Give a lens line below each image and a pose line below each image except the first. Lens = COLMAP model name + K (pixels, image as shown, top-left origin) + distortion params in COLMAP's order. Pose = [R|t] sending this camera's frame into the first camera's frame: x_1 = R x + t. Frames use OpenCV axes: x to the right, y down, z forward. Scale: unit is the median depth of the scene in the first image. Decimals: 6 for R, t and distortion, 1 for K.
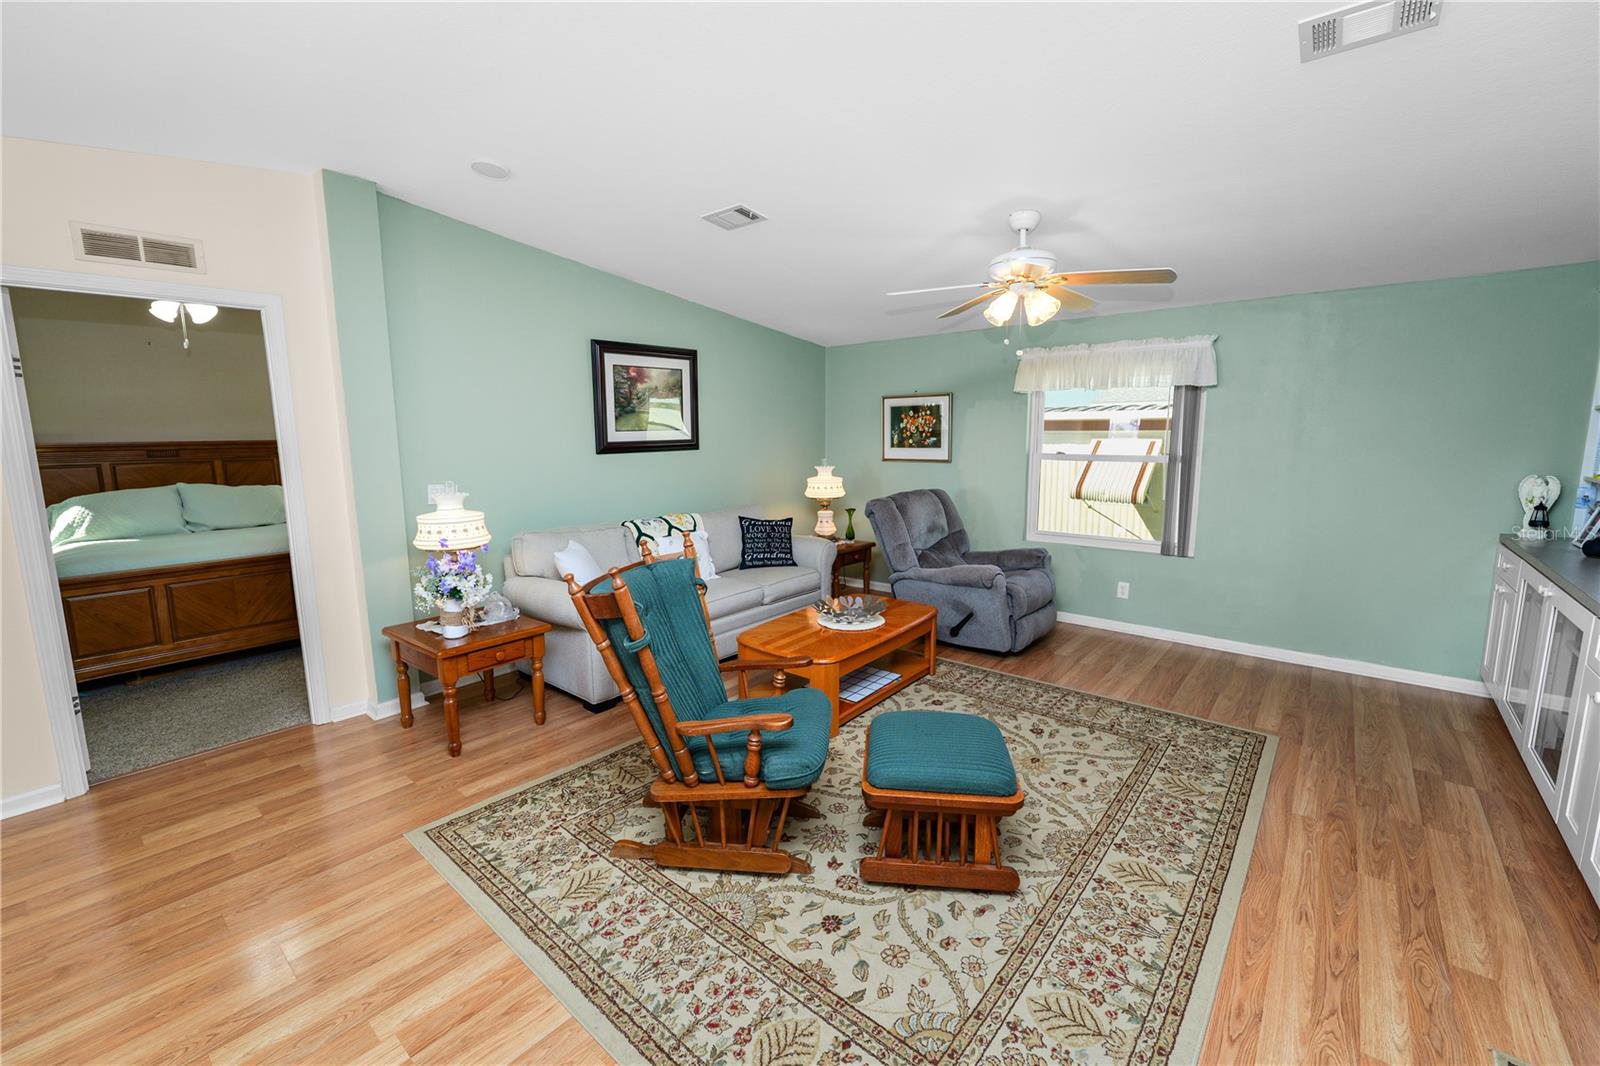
lens RADIAL K [[649.9, 0, 795.9], [0, 649.9, 523.0], [0, 0, 1]] dist [-0.012162, 0.001002]
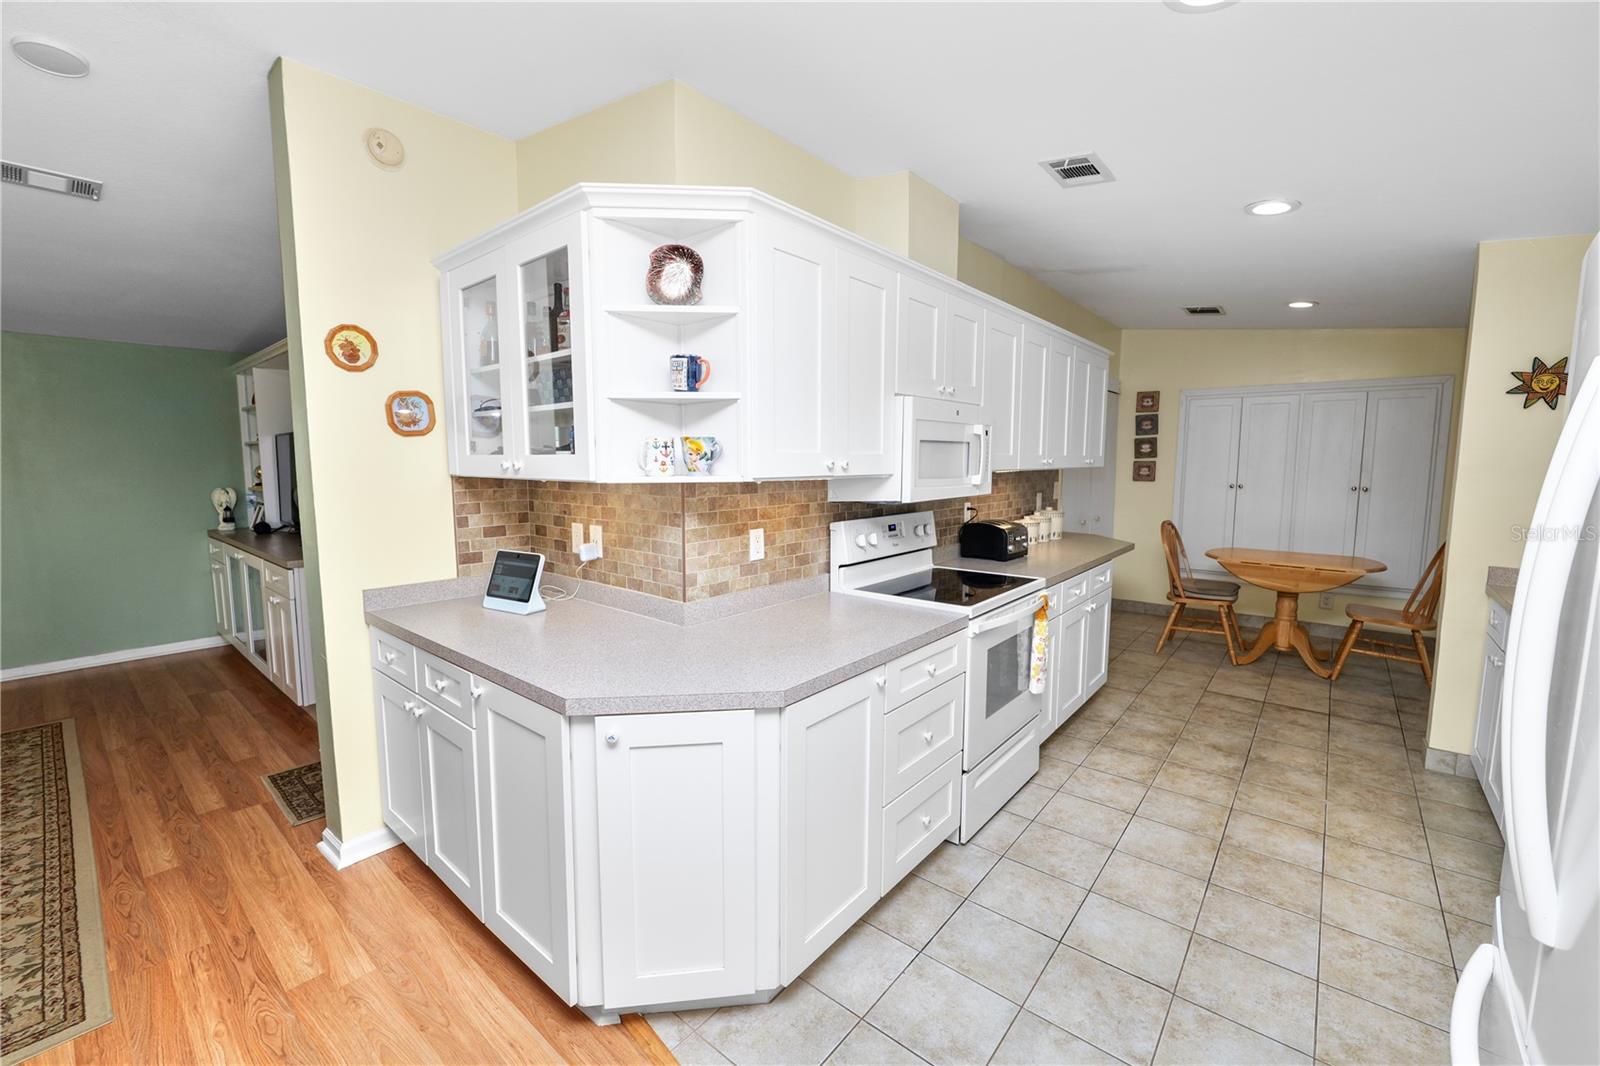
lens RADIAL K [[650.9, 0, 799.1], [0, 650.9, 528.9], [0, 0, 1]] dist [-0.010641, 0.000515]
pose [[-0.006408, -0.097201, 0.995244, -0.356897], [0.138399, 0.985600, 0.097150, 0.060686], [-0.990356, 0.138363, 0.007137, -0.331758]]
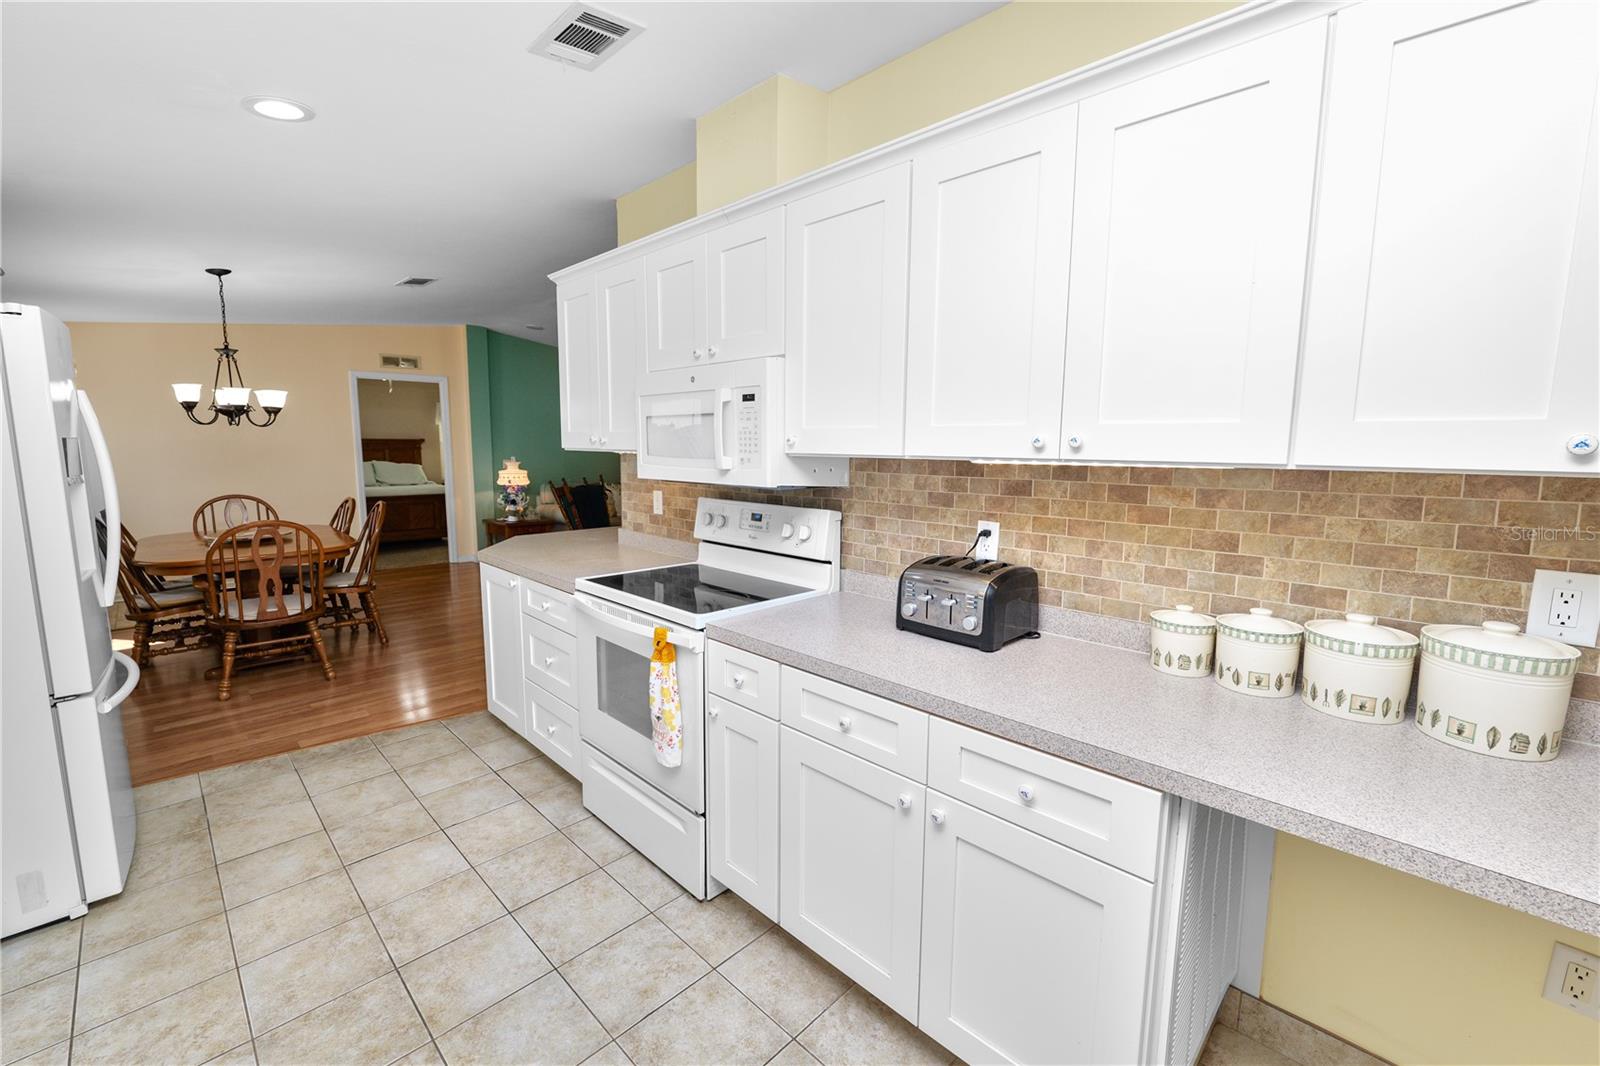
lens RADIAL K [[653.0, 0, 797.6], [0, 653.0, 526.8], [0, 0, 1]] dist [-0.008999, 0.000283]
pose [[0.996958, 0.027744, -0.072840, 0.643278], [-0.028754, 0.999504, -0.012856, 0.184272], [0.072447, 0.014911, 0.997261, -1.220873]]
